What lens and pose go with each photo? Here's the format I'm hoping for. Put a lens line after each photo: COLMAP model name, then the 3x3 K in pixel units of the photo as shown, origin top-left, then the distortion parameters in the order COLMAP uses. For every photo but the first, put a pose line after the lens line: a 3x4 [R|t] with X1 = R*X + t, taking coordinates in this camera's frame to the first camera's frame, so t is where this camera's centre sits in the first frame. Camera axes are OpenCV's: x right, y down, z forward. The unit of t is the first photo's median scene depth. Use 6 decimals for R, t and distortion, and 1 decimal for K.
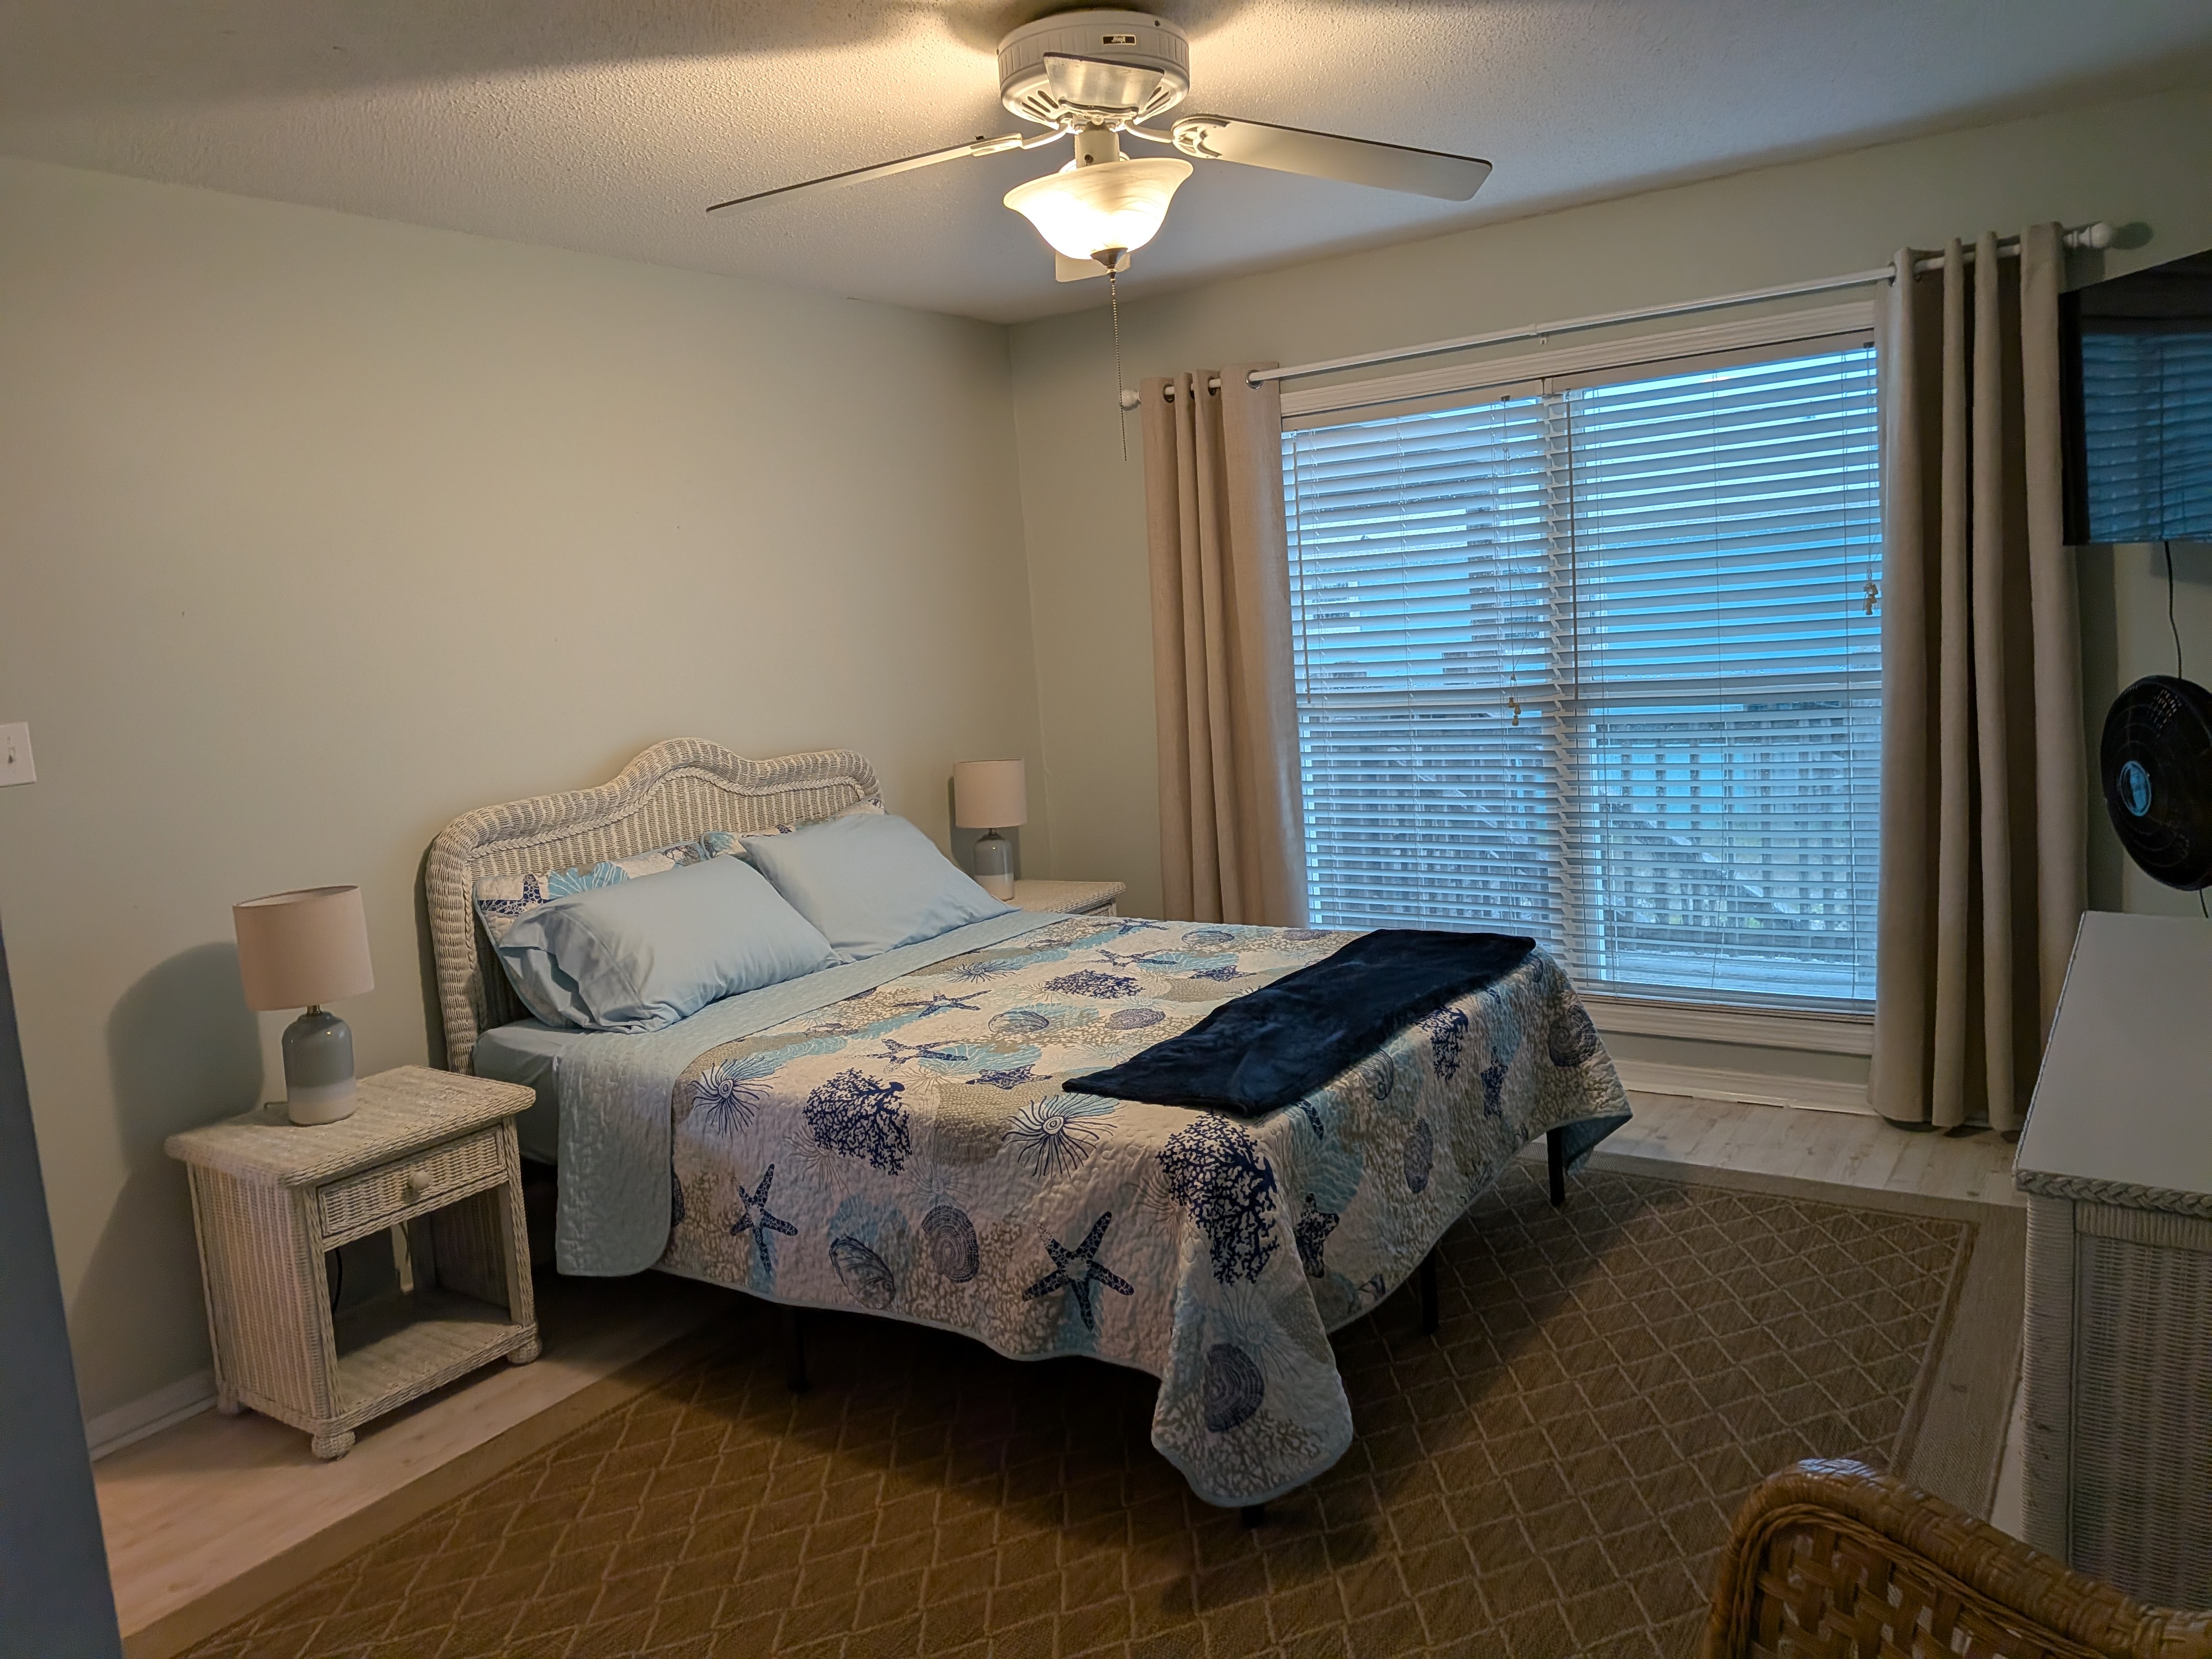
lens RADIAL K [[1605.0, 0, 1105.9], [0, 1605.0, 810.0], [0, 0, 1]] dist [0.022617, -0.009615]
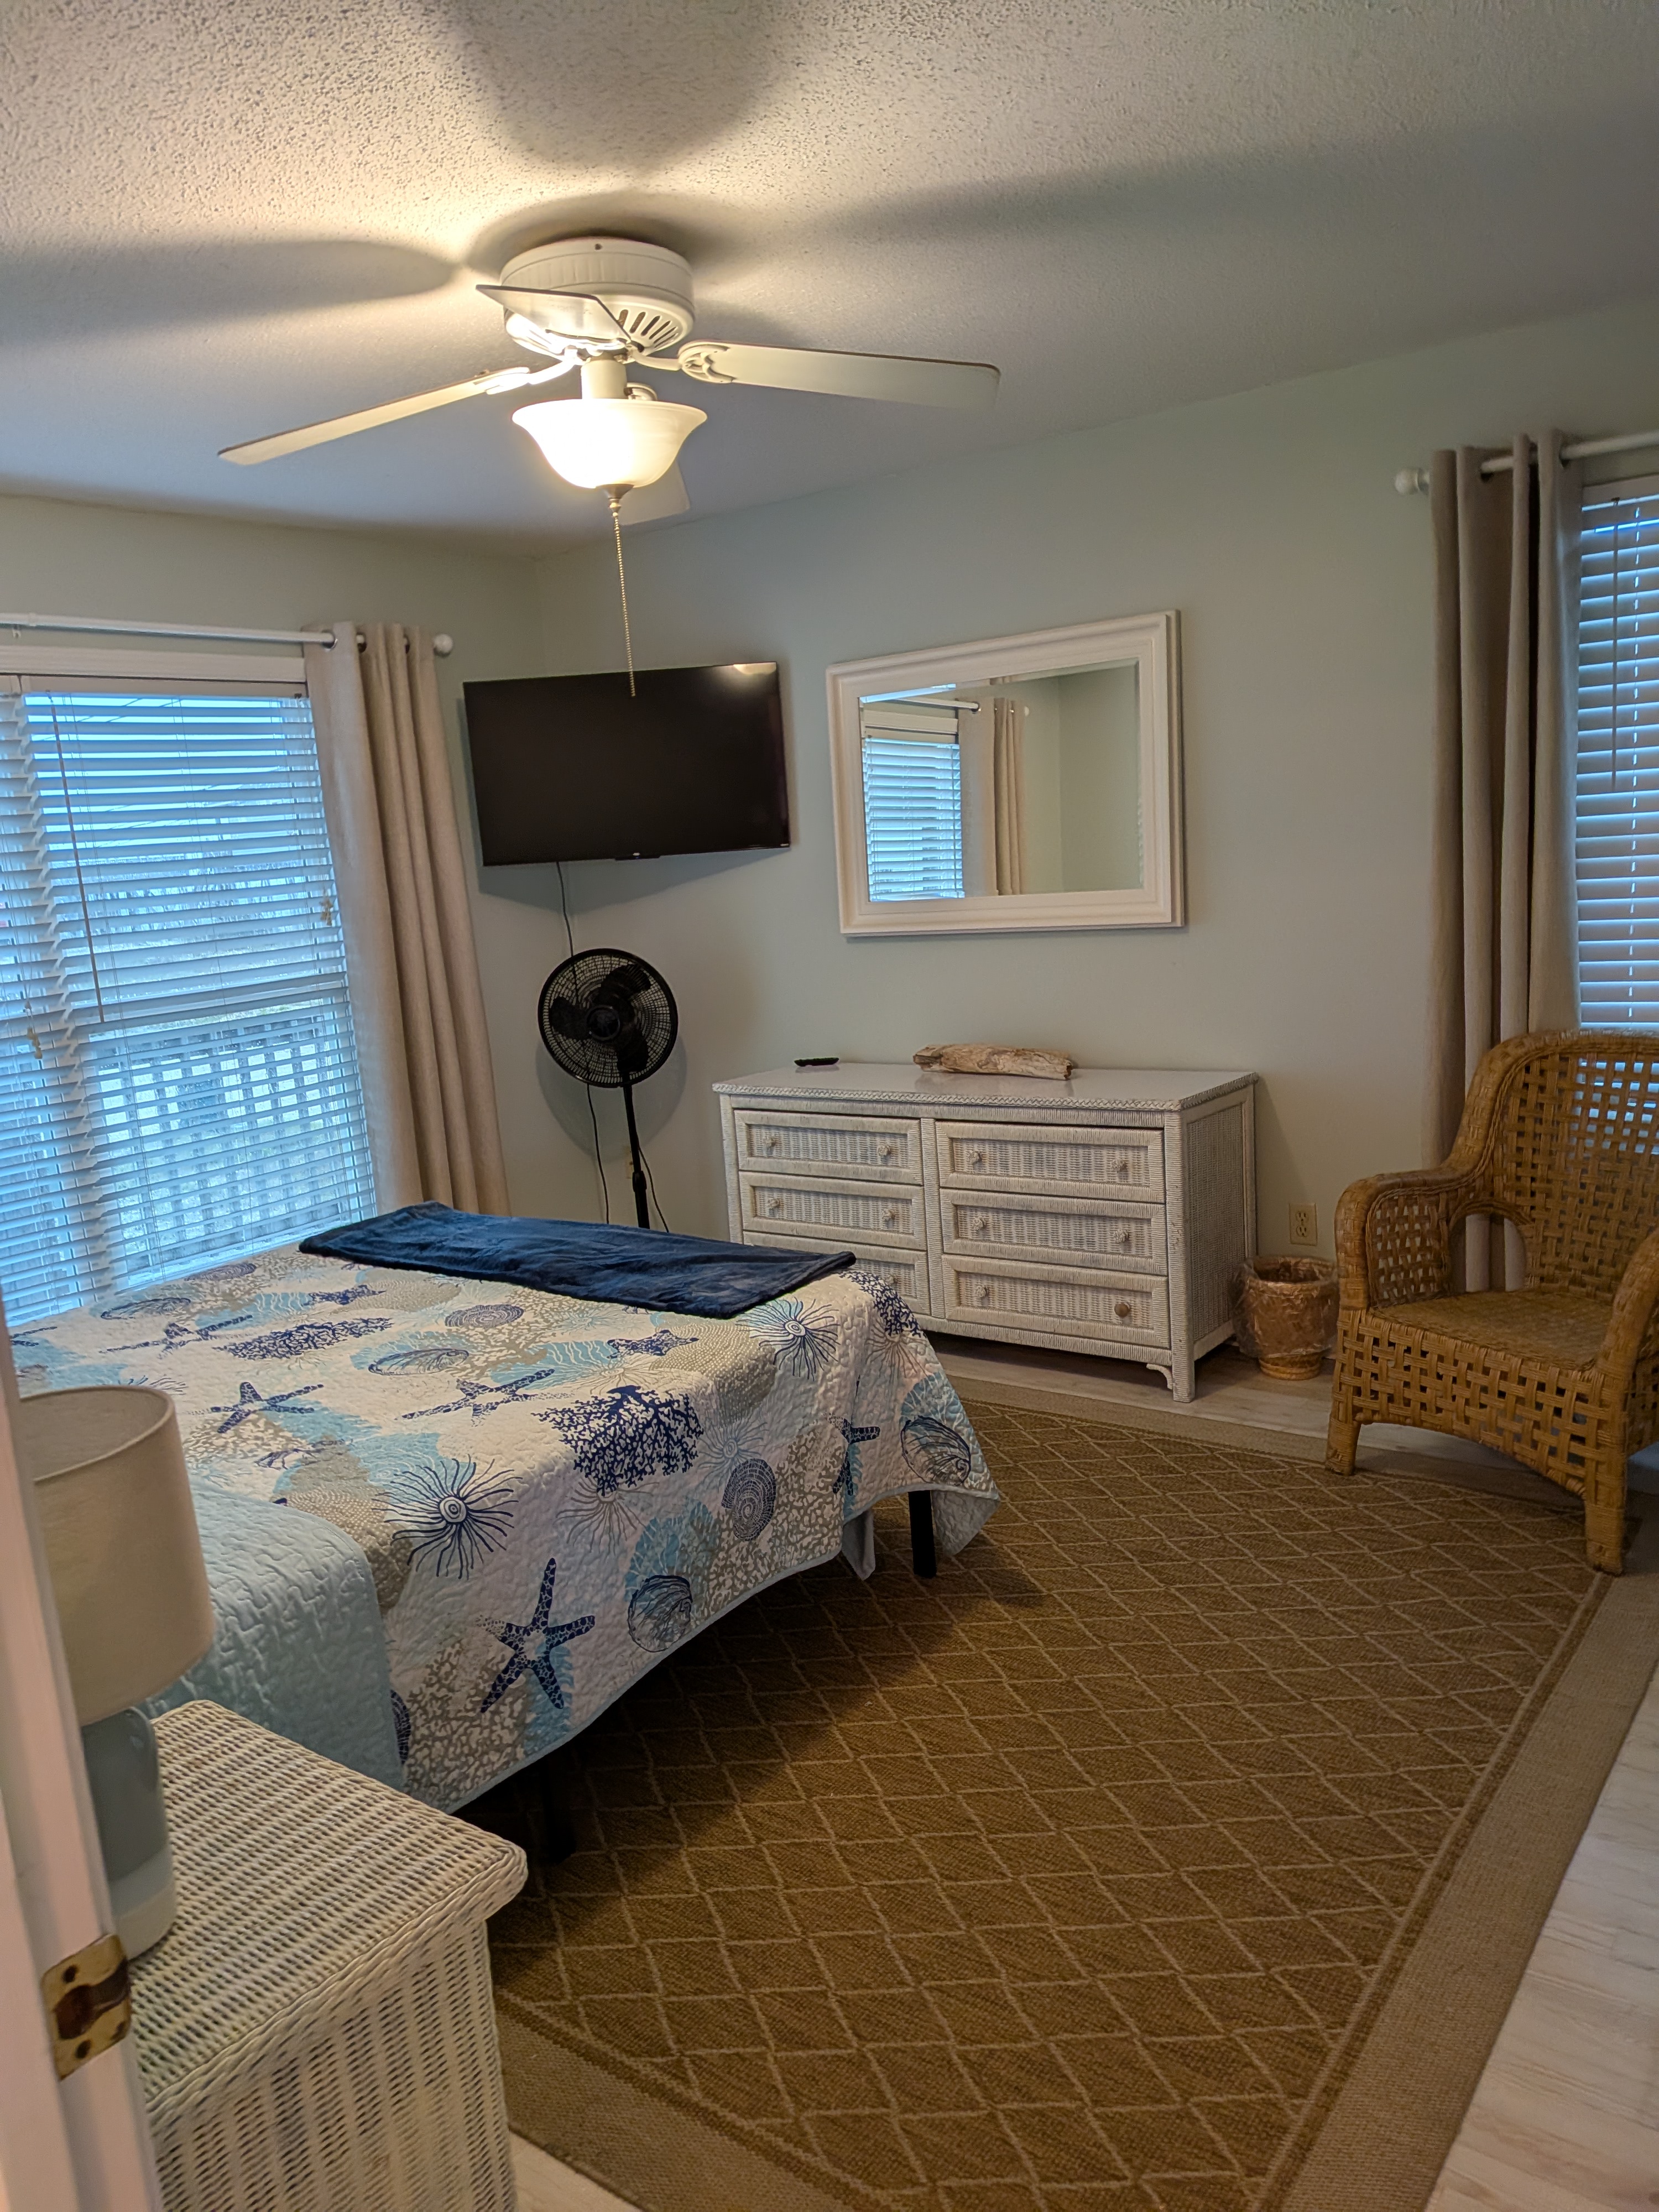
lens RADIAL K [[1605.0, 0, 833.9], [0, 1605.0, 1123.0], [0, 0, 1]] dist [0.022617, -0.009615]
pose [[0.038953, -0.107861, 0.993403, -0.977909], [0.195899, 0.975689, 0.098256, -0.030500], [-0.979850, 0.190779, 0.059136, 0.820923]]
